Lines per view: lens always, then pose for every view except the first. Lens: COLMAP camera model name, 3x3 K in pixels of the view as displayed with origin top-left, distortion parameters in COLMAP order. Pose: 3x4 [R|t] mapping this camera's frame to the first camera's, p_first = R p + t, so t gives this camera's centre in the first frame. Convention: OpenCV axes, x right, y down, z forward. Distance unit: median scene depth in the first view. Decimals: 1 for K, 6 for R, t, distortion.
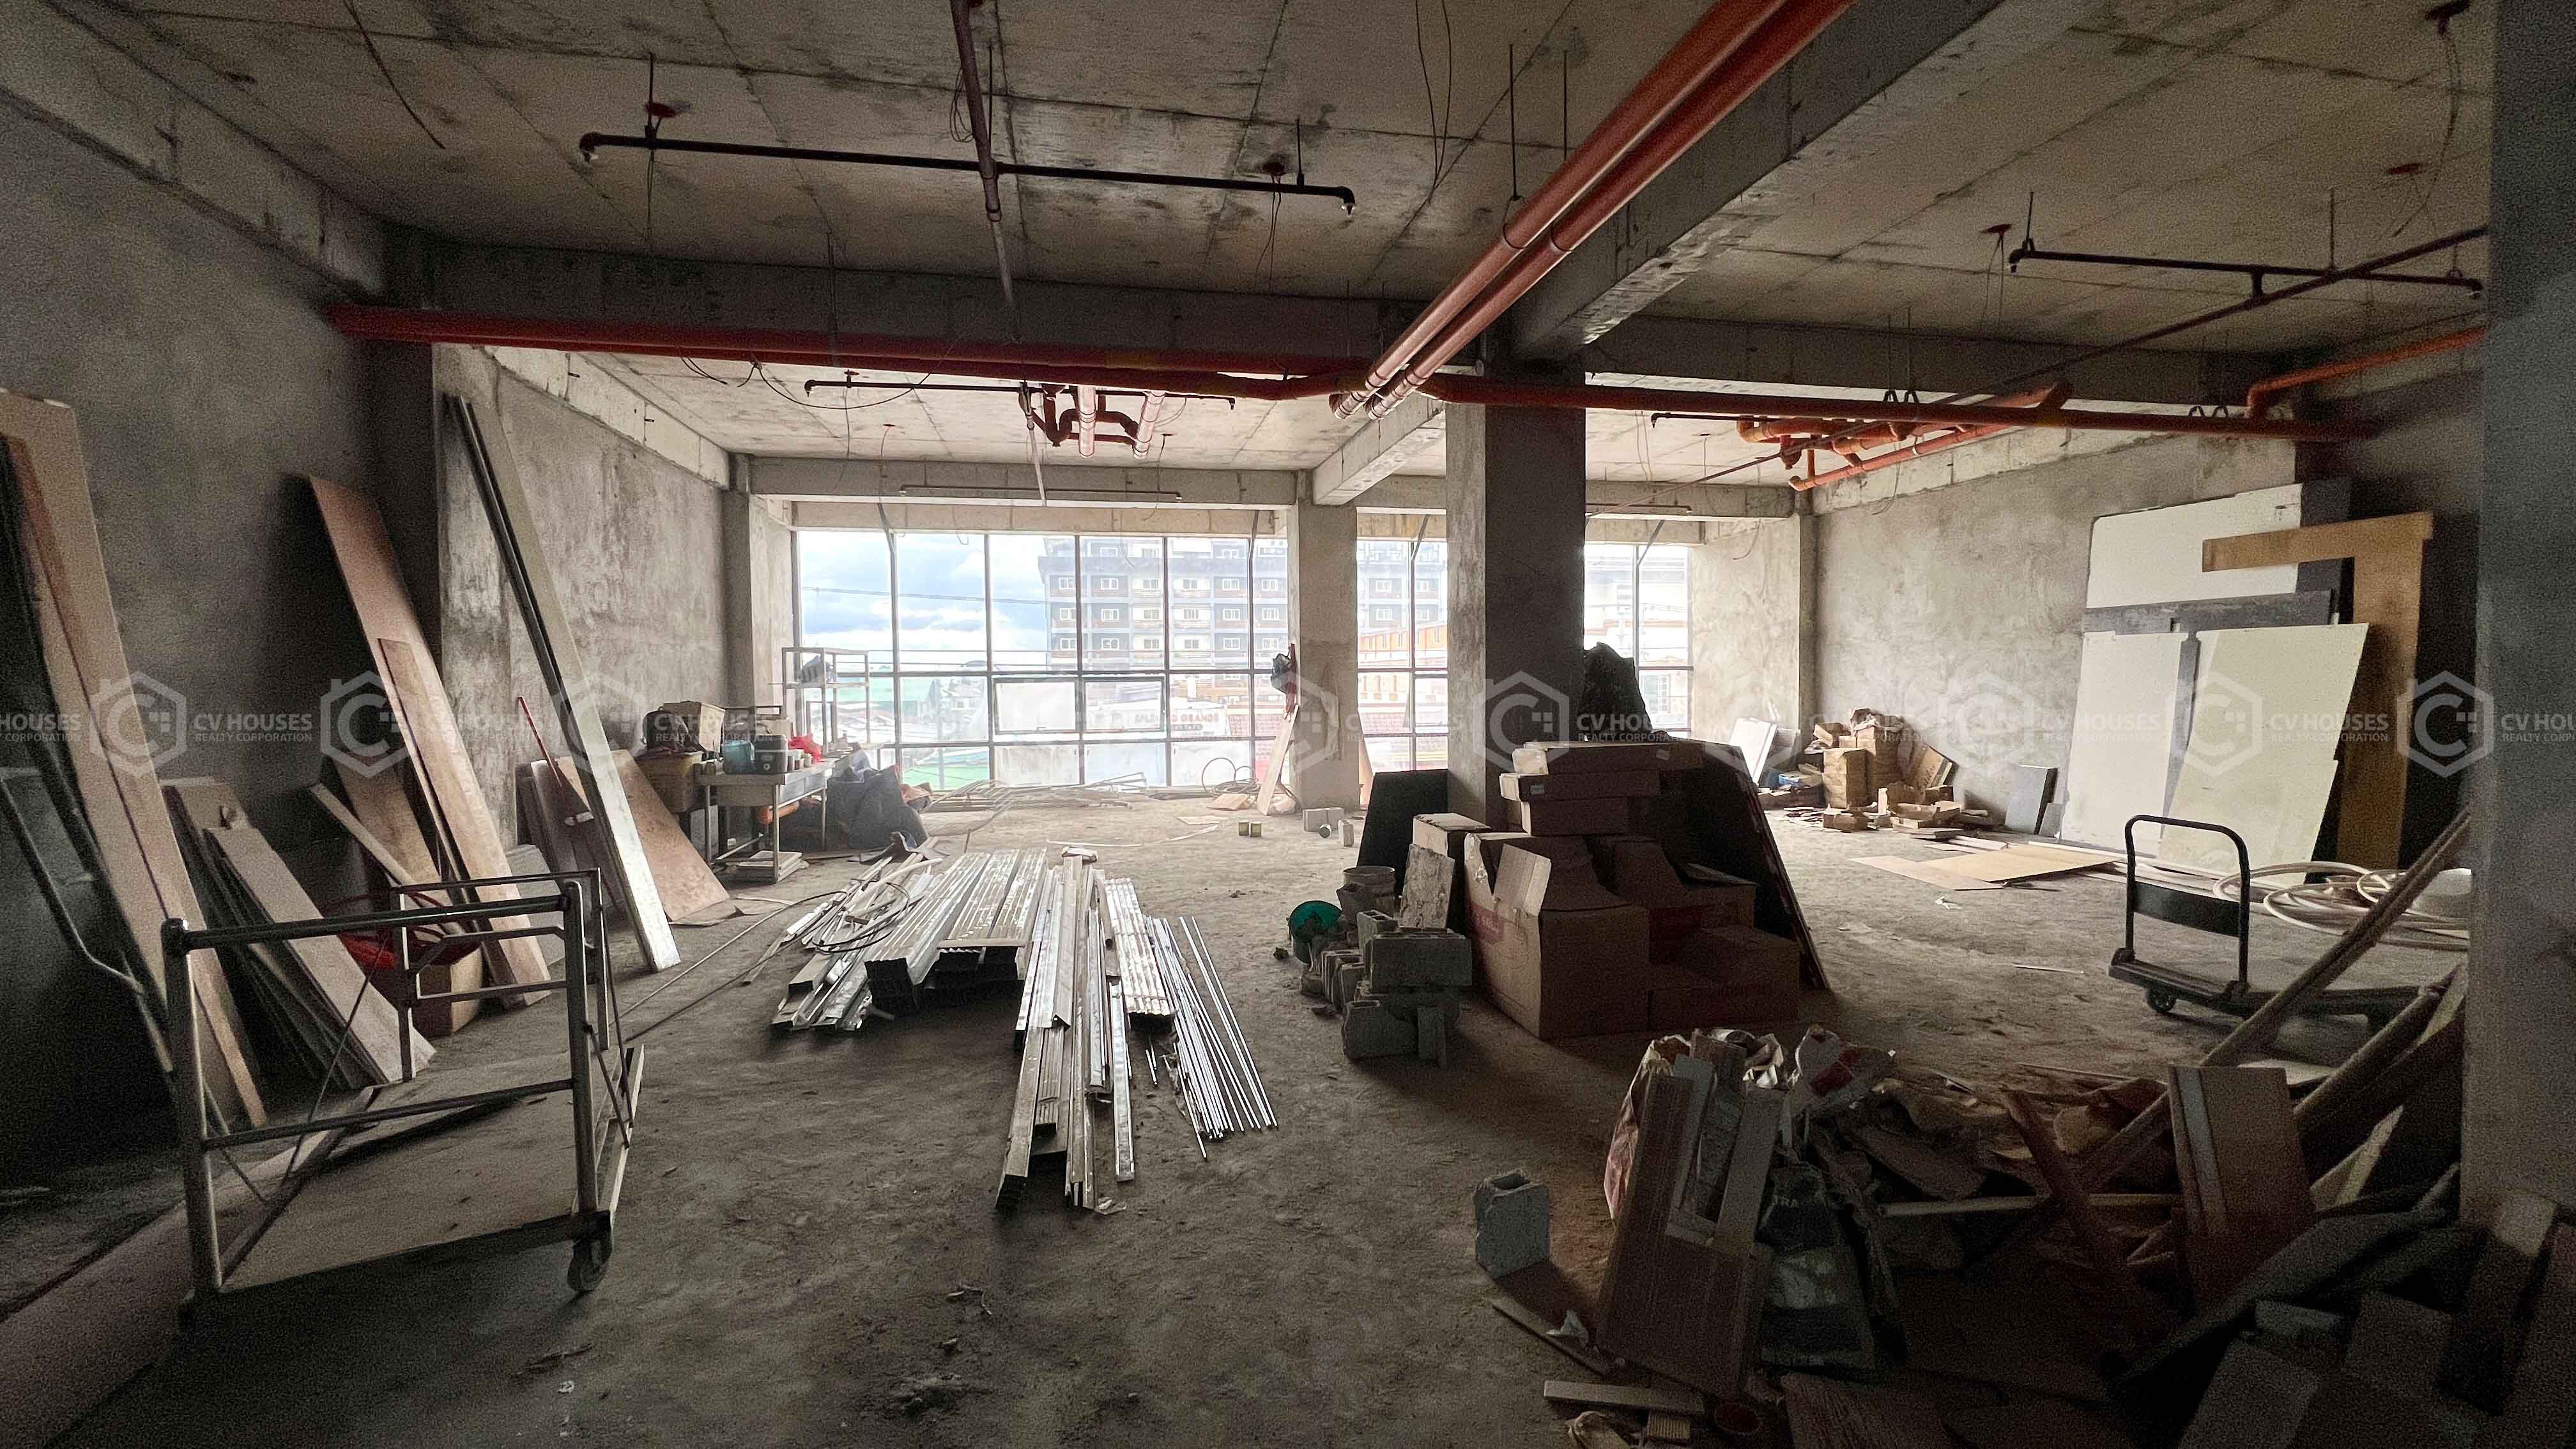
lens RADIAL K [[991.7, 0, 1282.2], [0, 991.7, 705.7], [0, 0, 1]] dist [-0.002454, -0.000071]
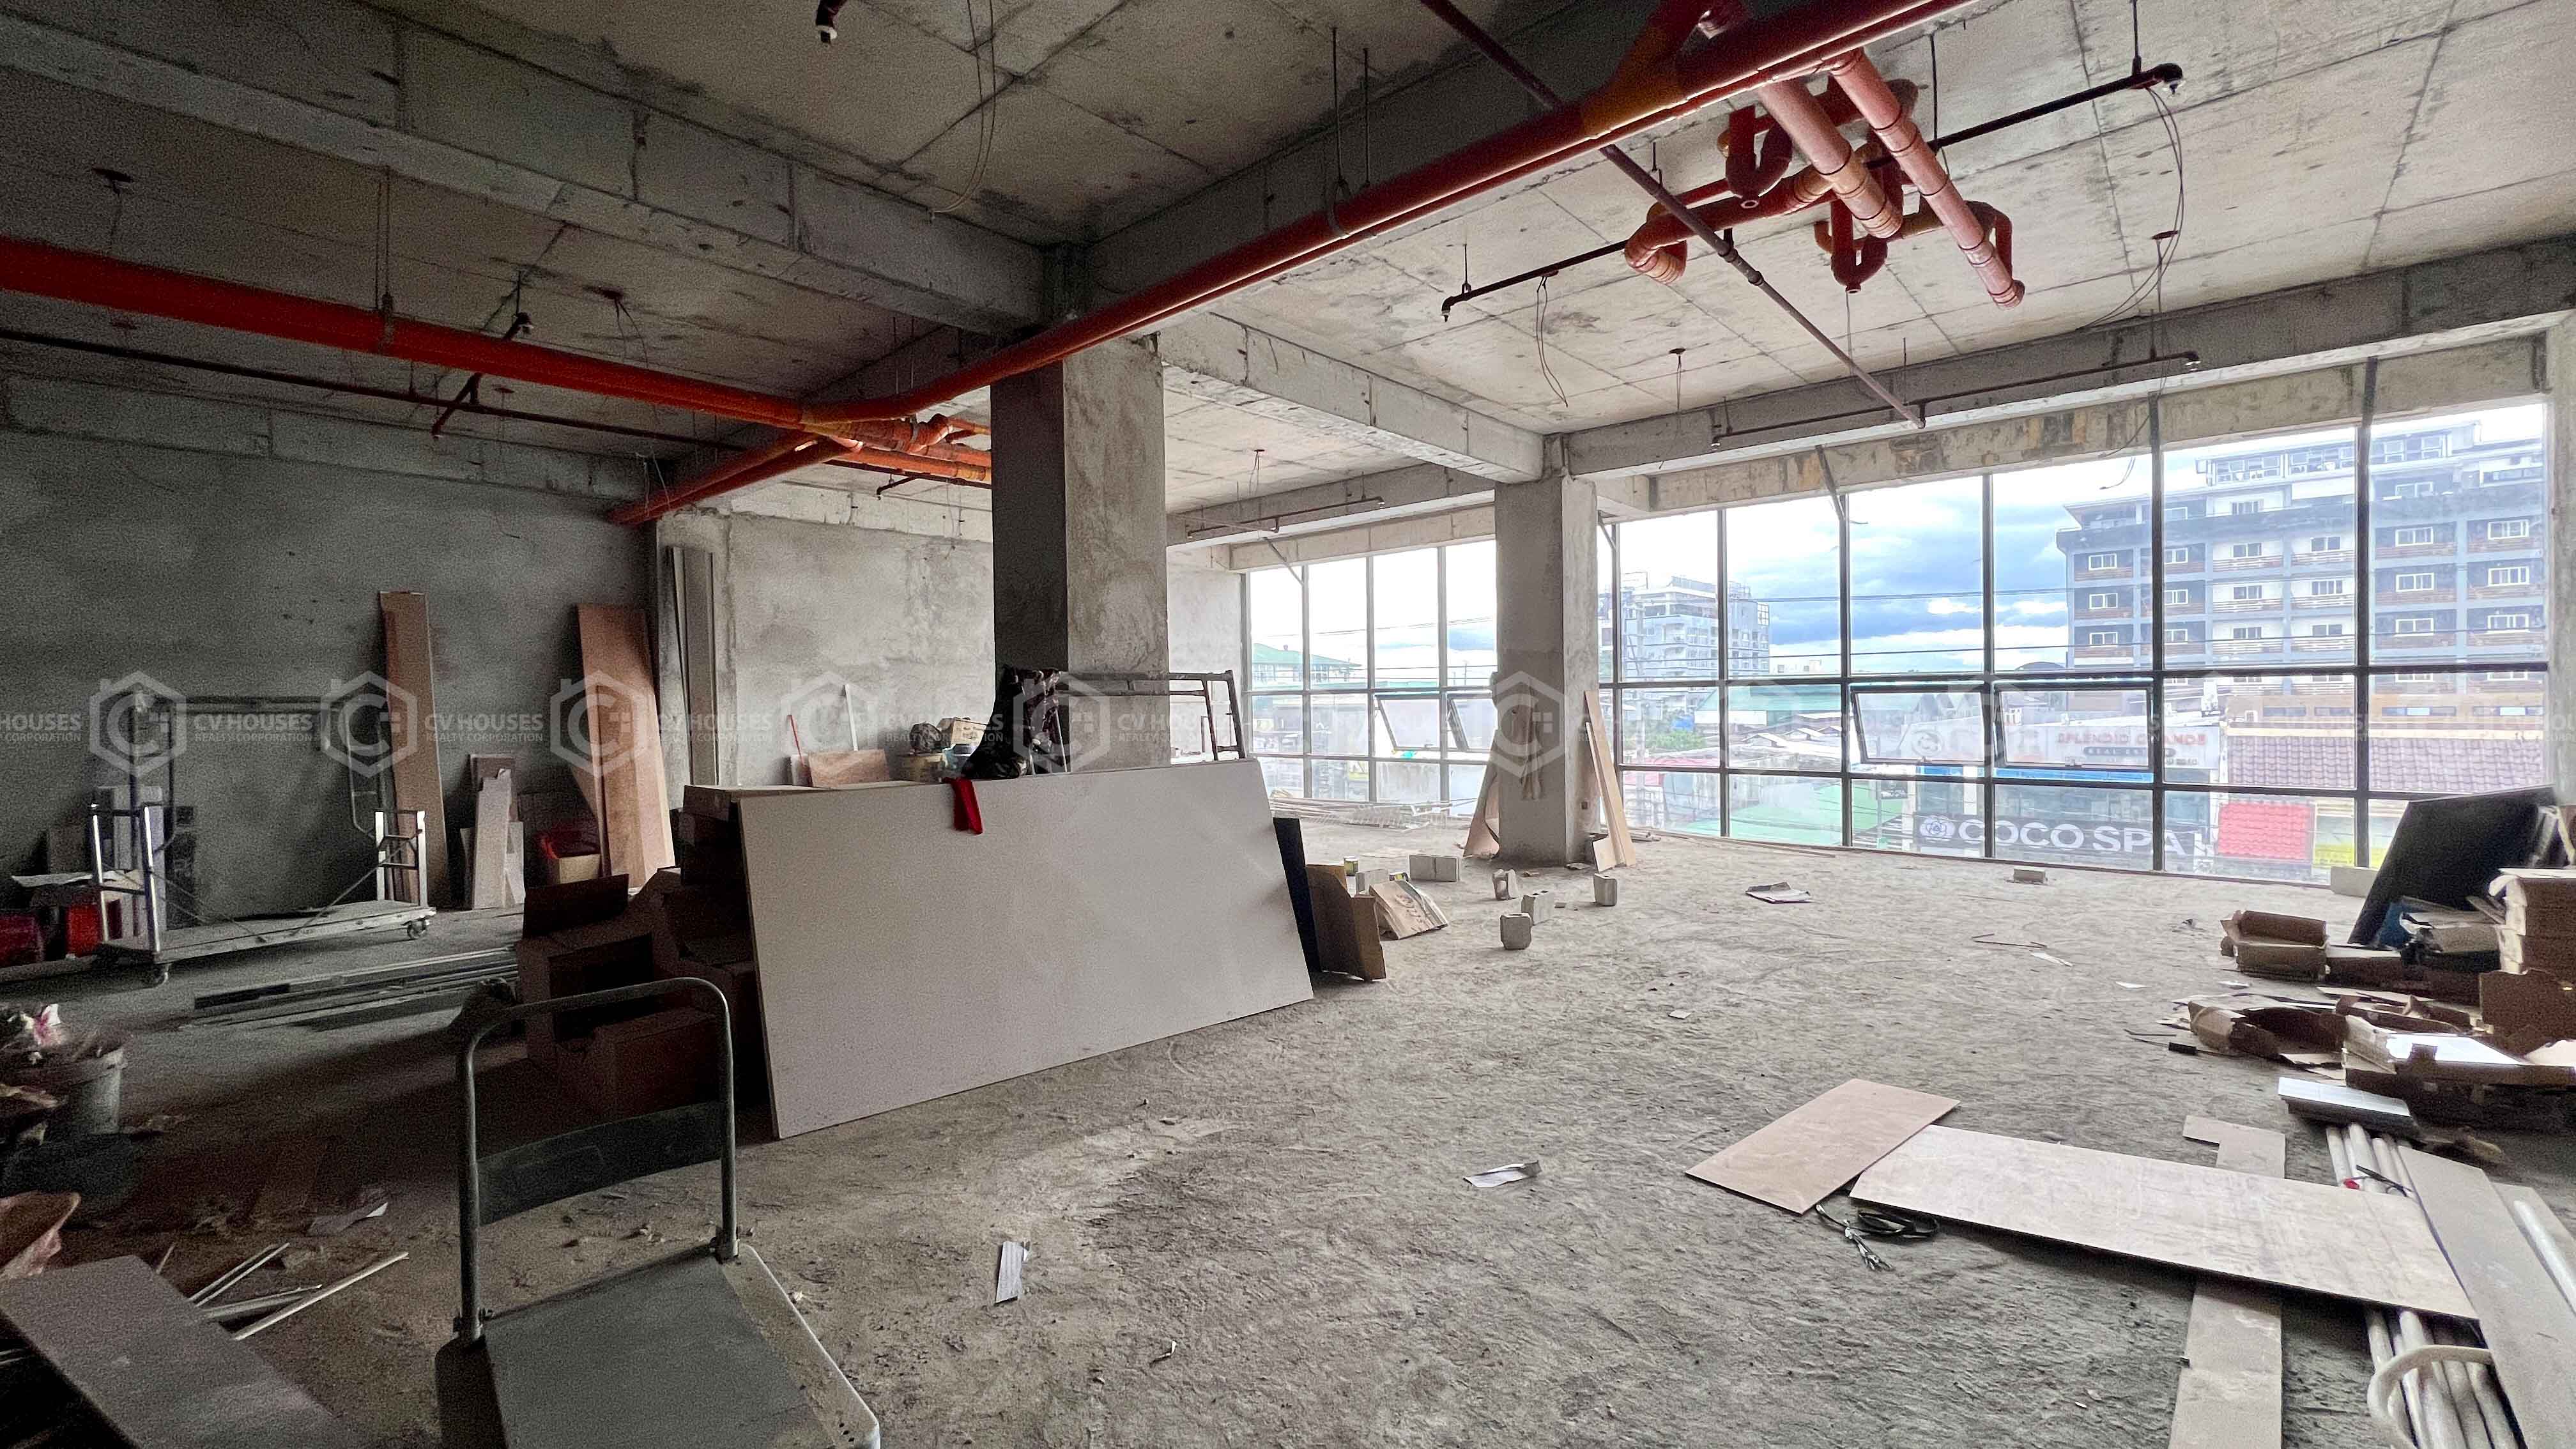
lens RADIAL K [[991.7, 0, 1282.2], [0, 991.7, 705.7], [0, 0, 1]] dist [-0.002454, -0.000071]
pose [[0.579505, 0.024564, -0.814599, 1.369579], [-0.025861, 0.999597, 0.011746, -0.079705], [0.814559, 0.014260, 0.579906, 0.929550]]
